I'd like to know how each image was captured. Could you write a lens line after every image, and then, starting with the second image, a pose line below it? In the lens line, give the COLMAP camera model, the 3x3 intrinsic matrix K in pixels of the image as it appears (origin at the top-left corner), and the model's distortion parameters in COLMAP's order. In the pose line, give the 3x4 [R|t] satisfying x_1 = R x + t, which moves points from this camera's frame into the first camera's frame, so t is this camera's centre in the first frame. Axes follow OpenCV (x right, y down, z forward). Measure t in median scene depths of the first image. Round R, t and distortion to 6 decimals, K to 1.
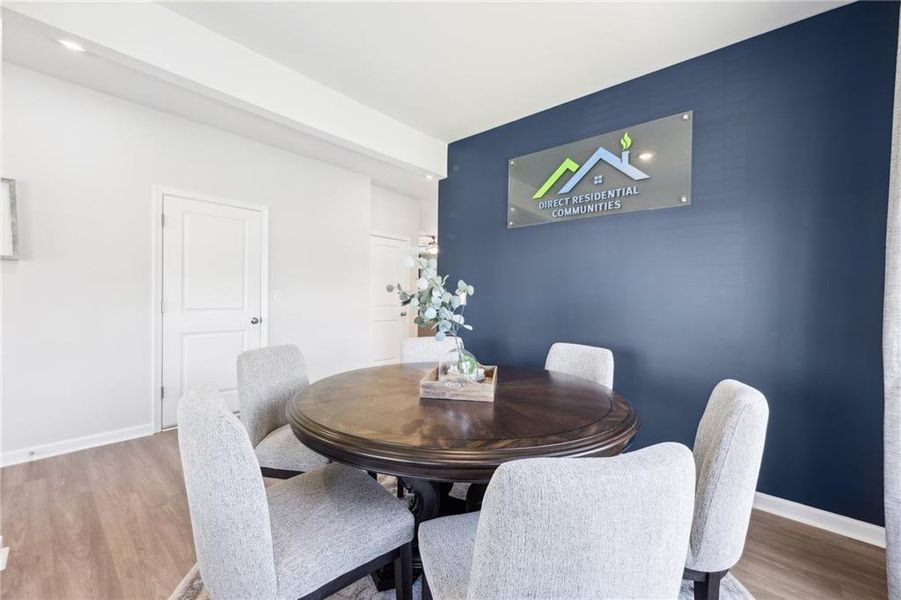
lens RADIAL K [[367.7, 0, 447.2], [0, 367.7, 300.1], [0, 0, 1]] dist [0.000100, -0.000208]
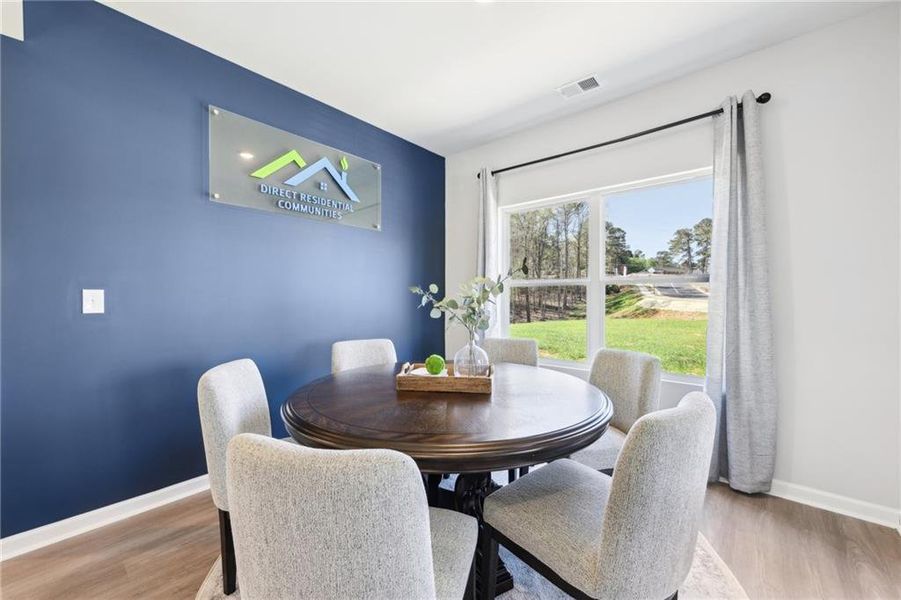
lens RADIAL K [[367.7, 0, 447.2], [0, 367.7, 300.1], [0, 0, 1]] dist [0.000100, -0.000208]
pose [[-0.013872, -0.012797, 0.999822, -0.632953], [0.028468, 0.999508, 0.013188, -0.002246], [-0.999498, 0.028646, -0.013501, 0.640428]]
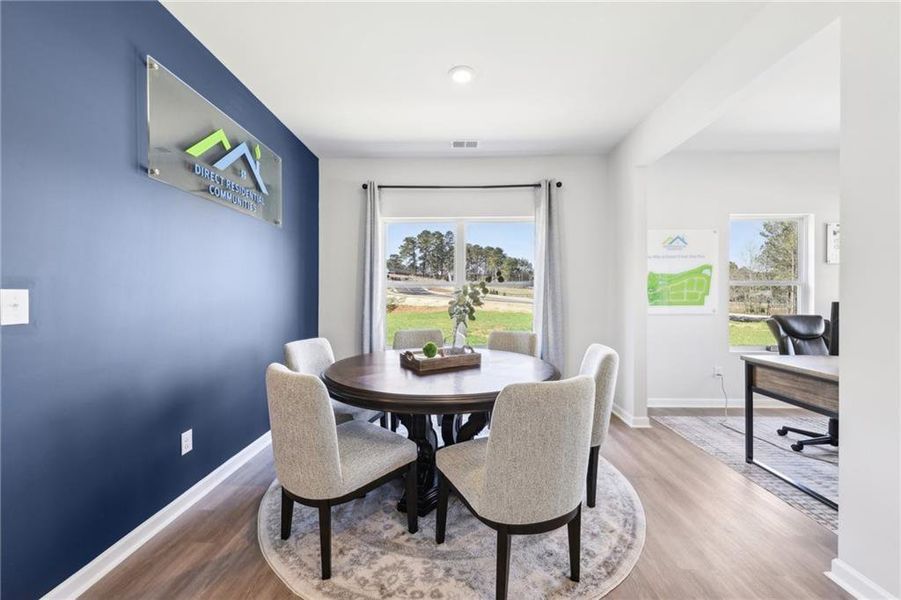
lens RADIAL K [[367.7, 0, 447.2], [0, 367.7, 300.1], [0, 0, 1]] dist [0.000100, -0.000208]
pose [[-0.646929, -0.017963, 0.762338, -0.641686], [0.017711, 0.999099, 0.038572, -0.026089], [-0.762344, 0.038455, -0.646028, 1.175706]]
